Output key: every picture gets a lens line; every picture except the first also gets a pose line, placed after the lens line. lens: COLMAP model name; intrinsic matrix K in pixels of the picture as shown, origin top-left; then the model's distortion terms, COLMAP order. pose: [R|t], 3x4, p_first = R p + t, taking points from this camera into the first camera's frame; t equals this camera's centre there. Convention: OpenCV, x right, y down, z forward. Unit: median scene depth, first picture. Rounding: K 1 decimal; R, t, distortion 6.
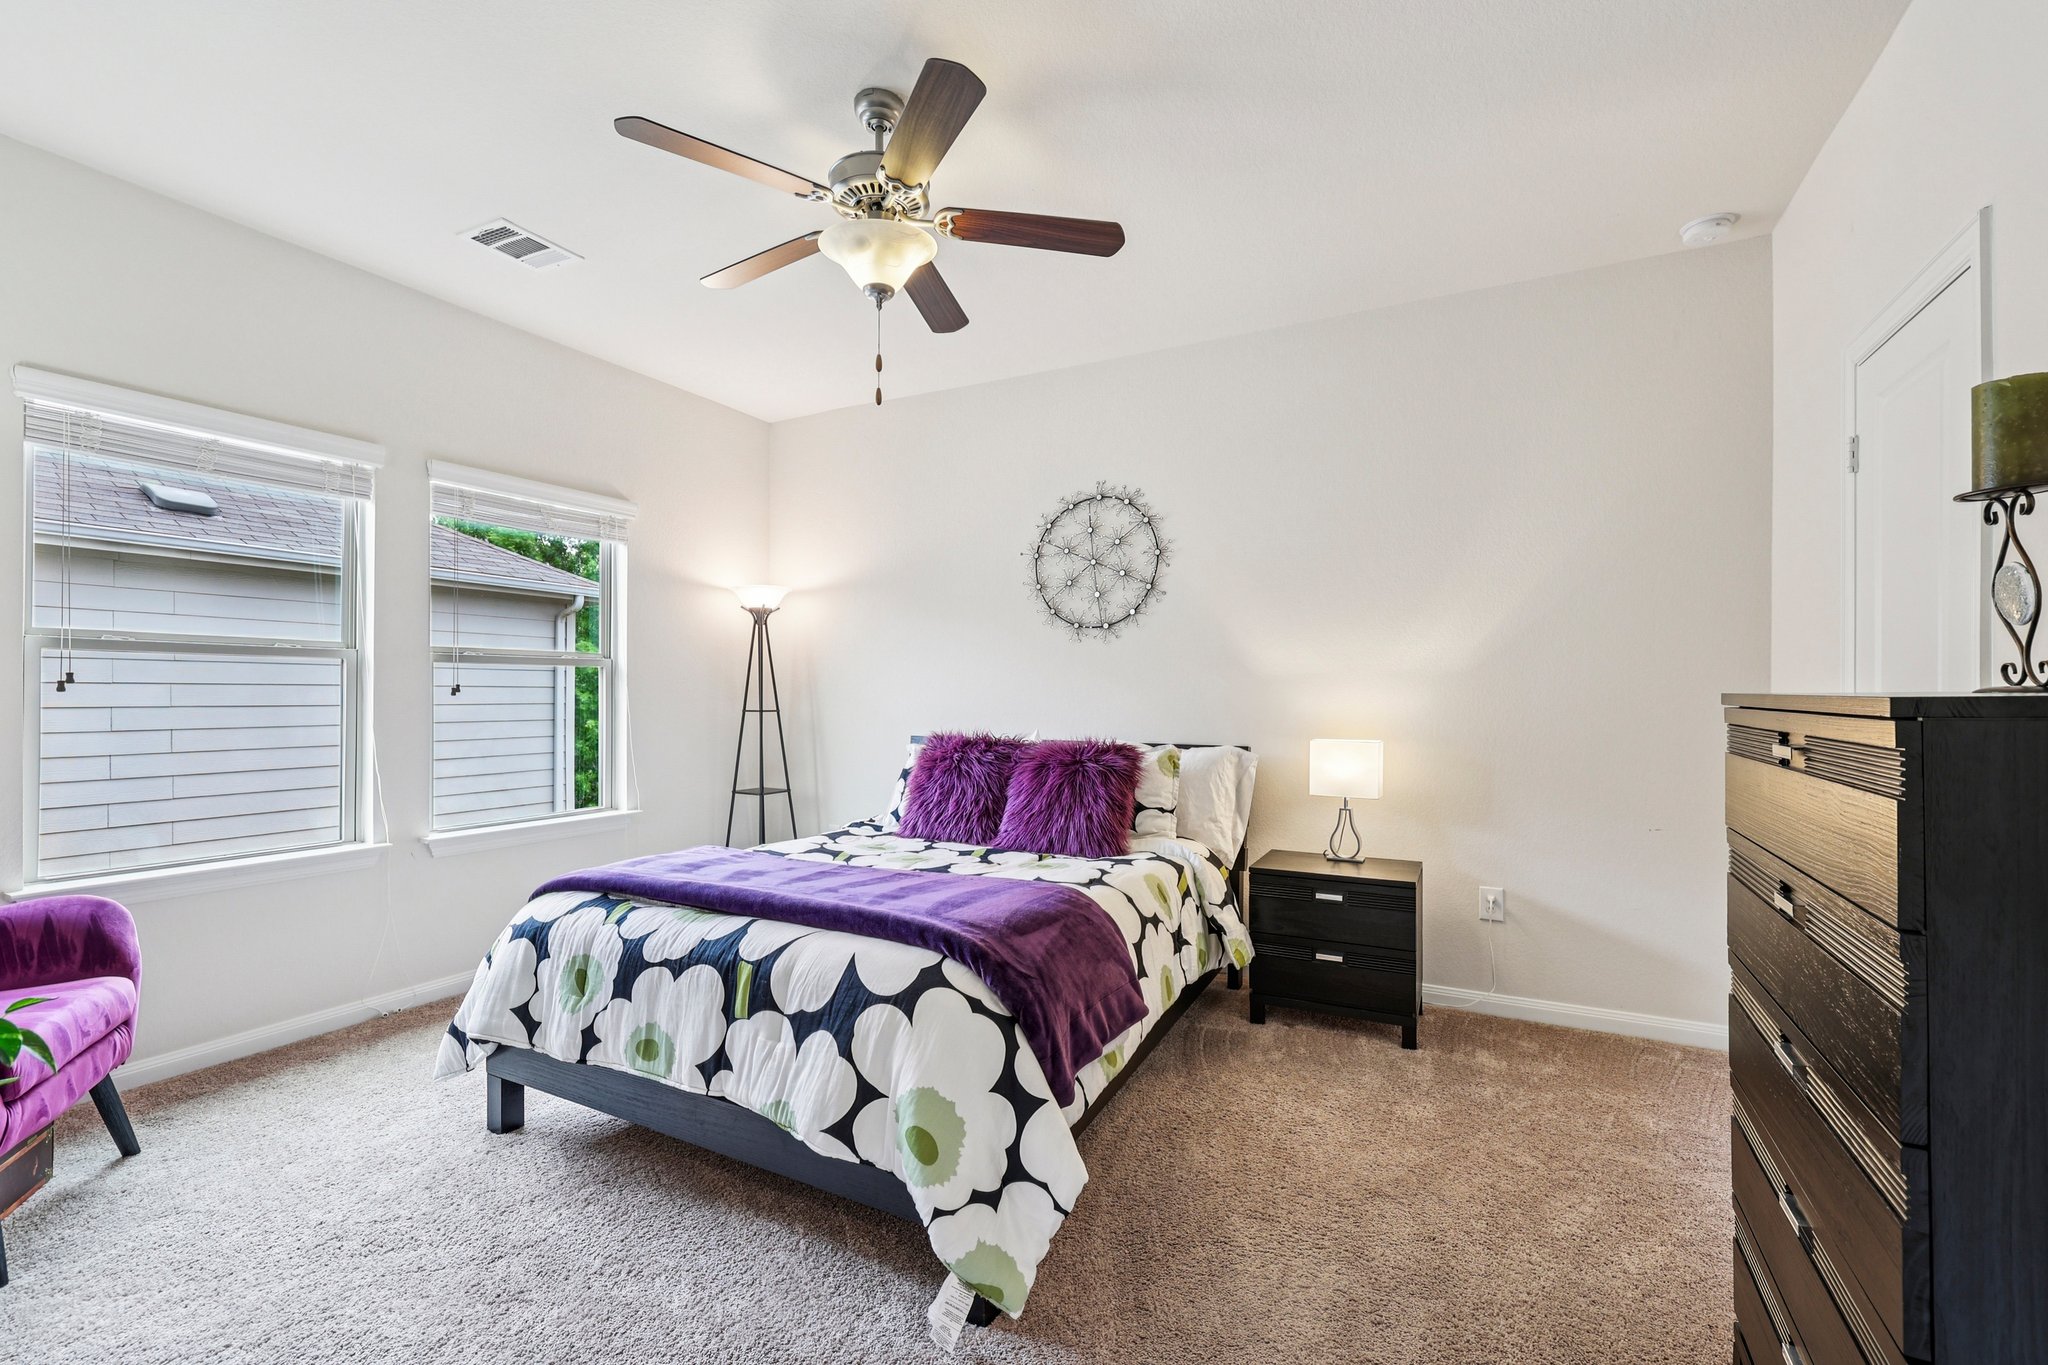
lens RADIAL K [[874.6, 0, 1028.6], [0, 874.6, 688.7], [0, 0, 1]] dist [0.001233, 0.000166]
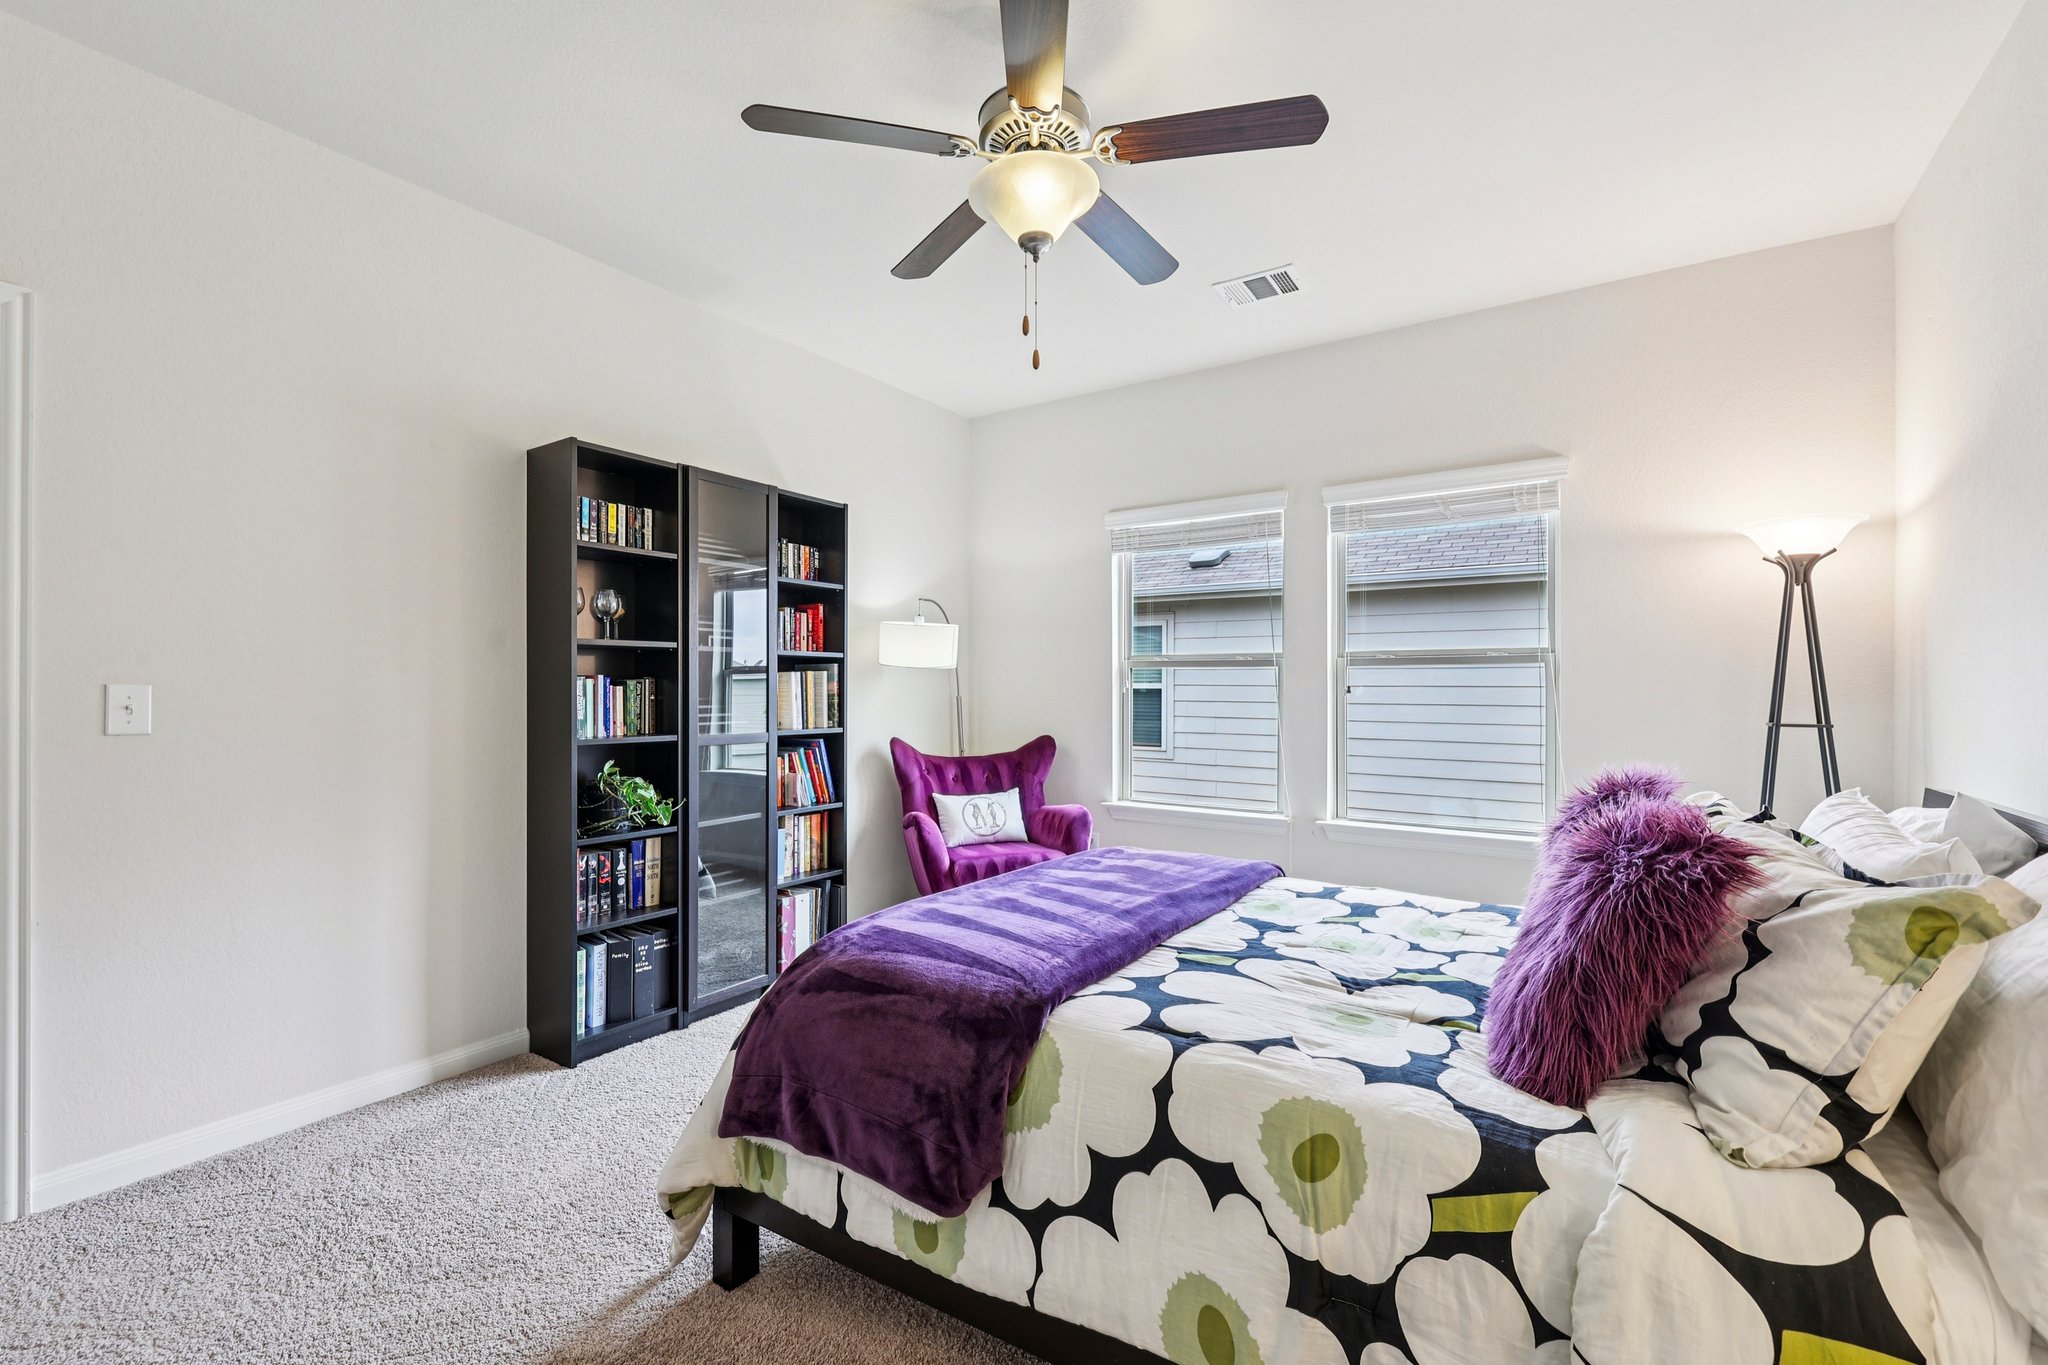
lens RADIAL K [[855.9, 0, 1028.6], [0, 855.9, 692.4], [0, 0, 1]] dist [-0.000723, -0.000243]
pose [[-0.085511, 0.001669, -0.996336, 0.513590], [0.004044, 0.999991, 0.001328, 0.002178], [0.996329, -0.003915, -0.085517, 0.784541]]
